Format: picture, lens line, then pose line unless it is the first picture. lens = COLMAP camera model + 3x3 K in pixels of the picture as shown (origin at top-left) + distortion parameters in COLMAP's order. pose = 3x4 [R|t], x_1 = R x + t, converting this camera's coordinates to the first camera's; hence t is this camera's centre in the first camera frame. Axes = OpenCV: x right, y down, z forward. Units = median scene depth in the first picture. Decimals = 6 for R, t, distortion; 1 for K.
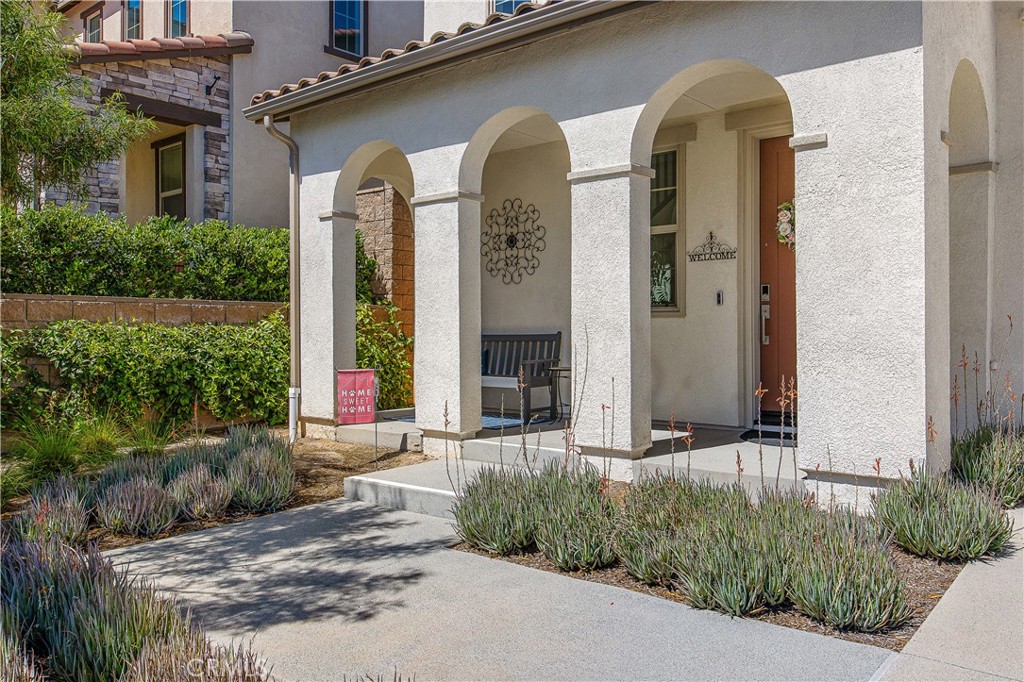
lens RADIAL K [[830.9, 0, 512.4], [0, 830.9, 342.9], [0, 0, 1]] dist [0.000491, 0.002251]
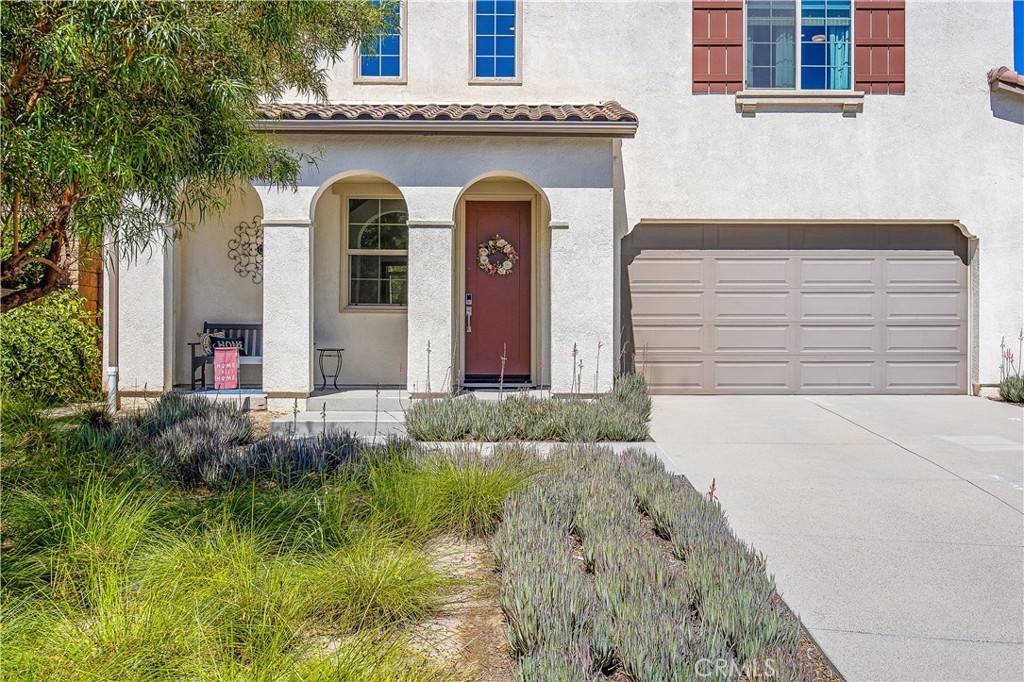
lens RADIAL K [[1034.0, 0, 512.1], [0, 1034.0, 340.6], [0, 0, 1]] dist [0.007418, 0.000000]
pose [[0.759378, 0.006227, 0.650620, -0.895031], [-0.000826, 0.999963, -0.008607, 0.034132], [-0.650649, 0.005998, 0.759355, -0.524163]]
